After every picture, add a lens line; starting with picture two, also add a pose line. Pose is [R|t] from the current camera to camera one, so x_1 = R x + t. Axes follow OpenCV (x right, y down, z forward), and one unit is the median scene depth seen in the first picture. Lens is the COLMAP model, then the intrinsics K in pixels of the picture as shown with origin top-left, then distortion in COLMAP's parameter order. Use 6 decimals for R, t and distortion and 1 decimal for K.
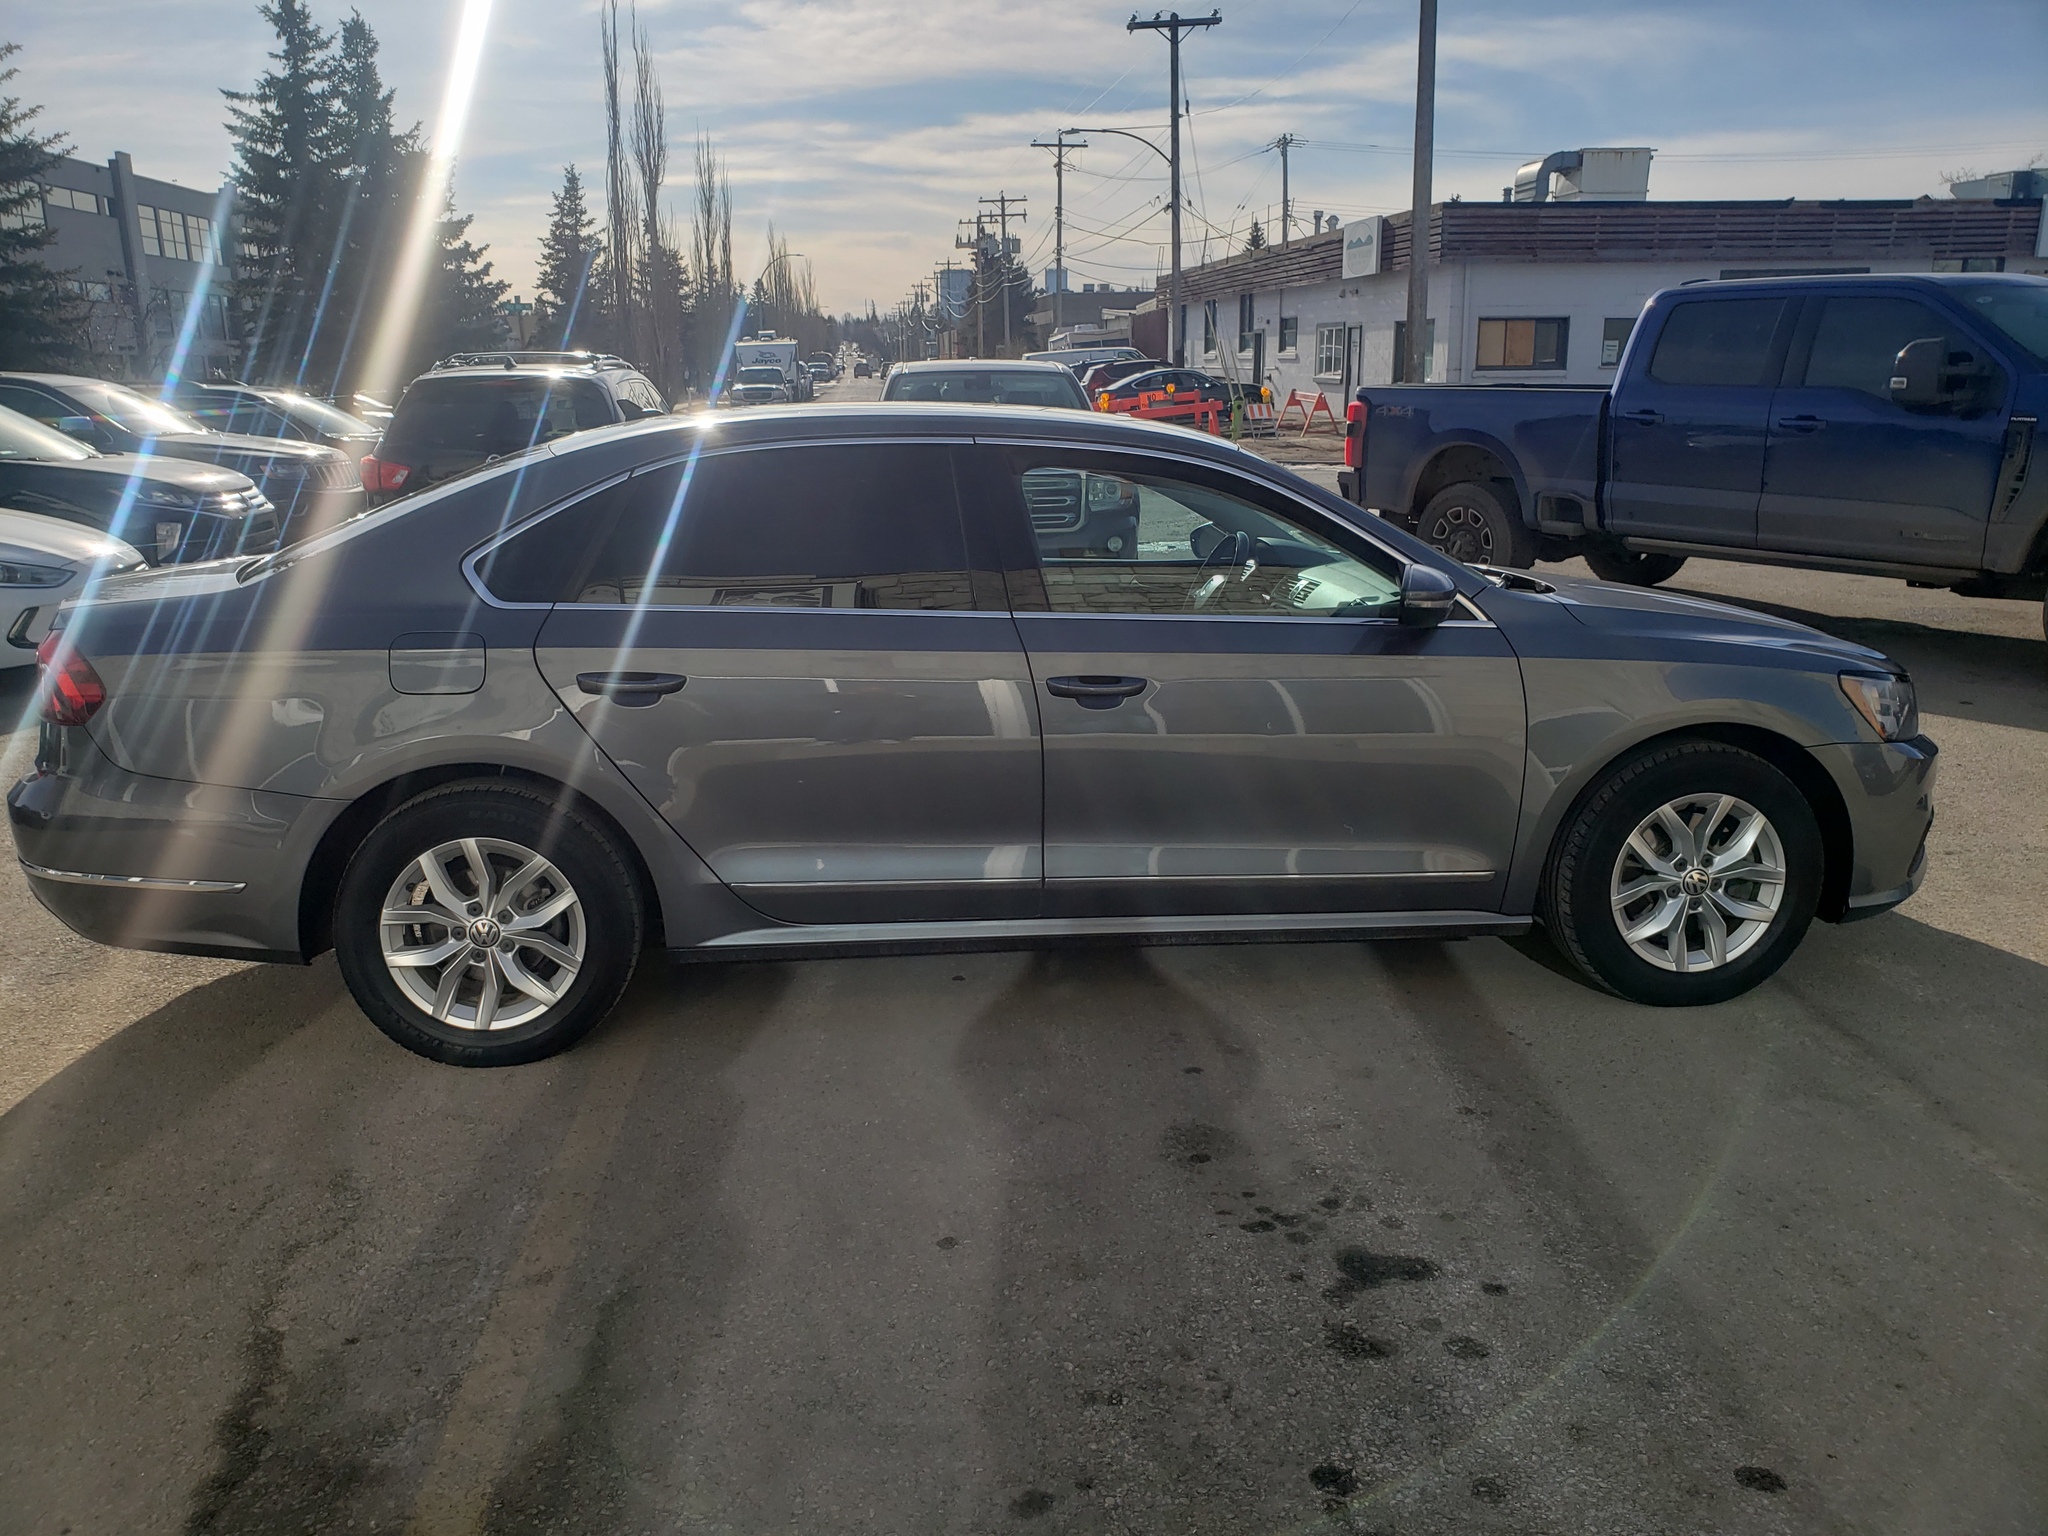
lens RADIAL K [[1582.7, 0, 1011.6], [0, 1582.7, 760.2], [0, 0, 1]] dist [0.009331, 0.009850]
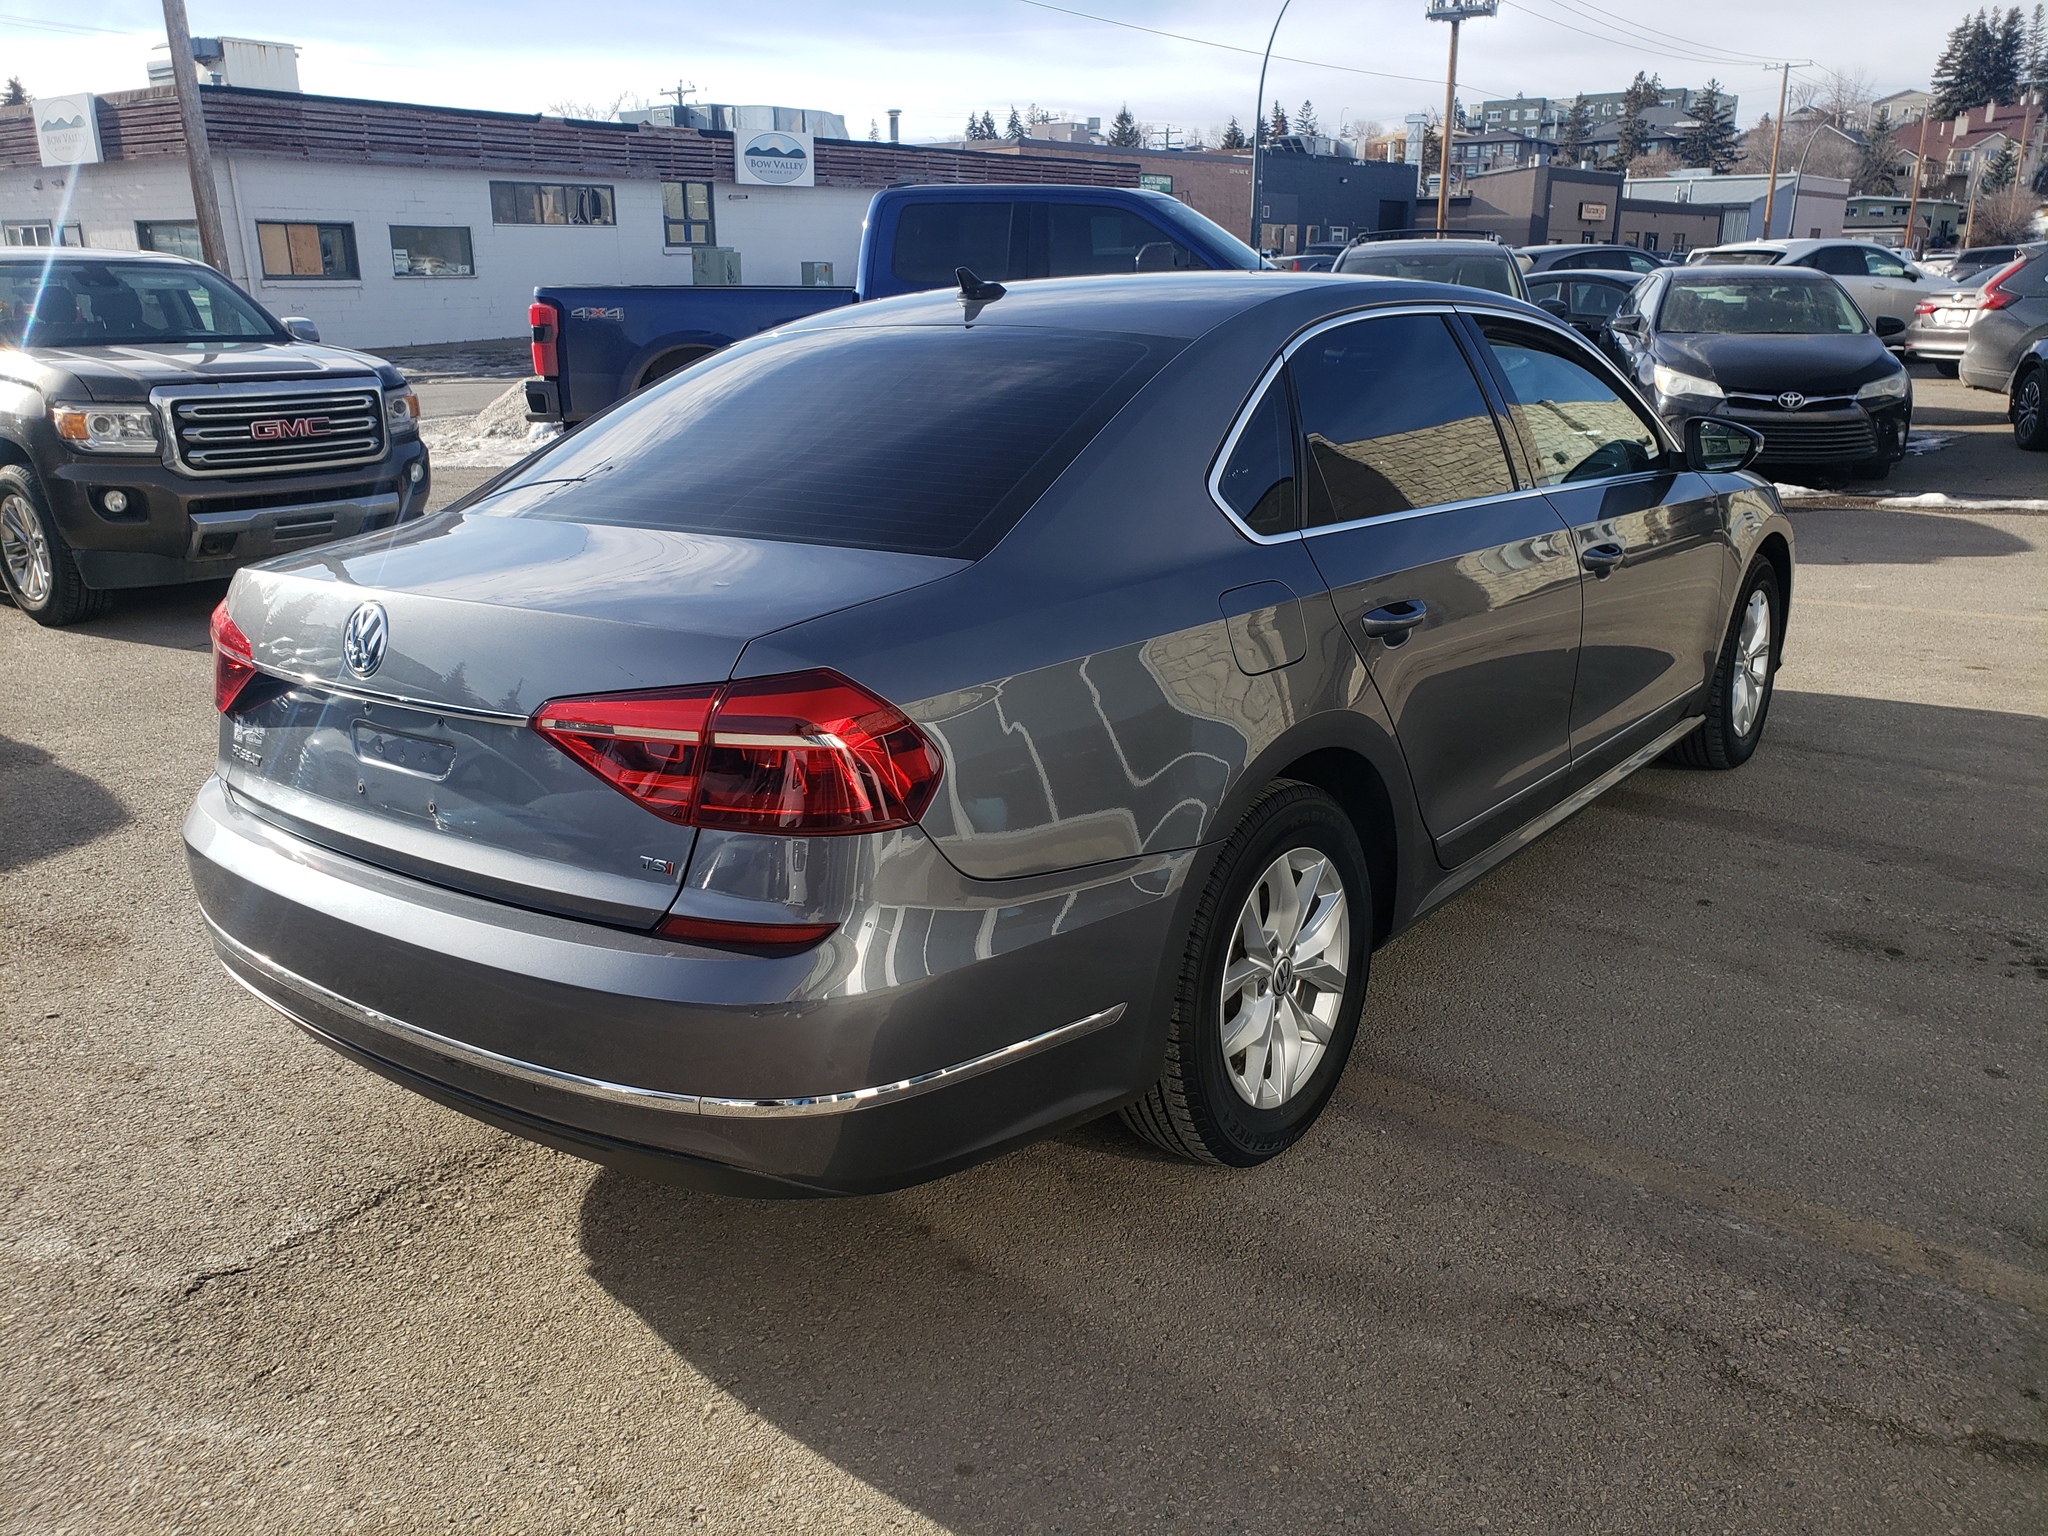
lens RADIAL K [[1582.7, 0, 1029.6], [0, 1582.7, 771.5], [0, 0, 1]] dist [0.009331, 0.009850]
pose [[0.692957, -0.209381, 0.689905, -0.091344], [0.170642, 0.977344, 0.125220, -0.010099], [-0.700494, 0.030955, 0.712987, 0.054674]]
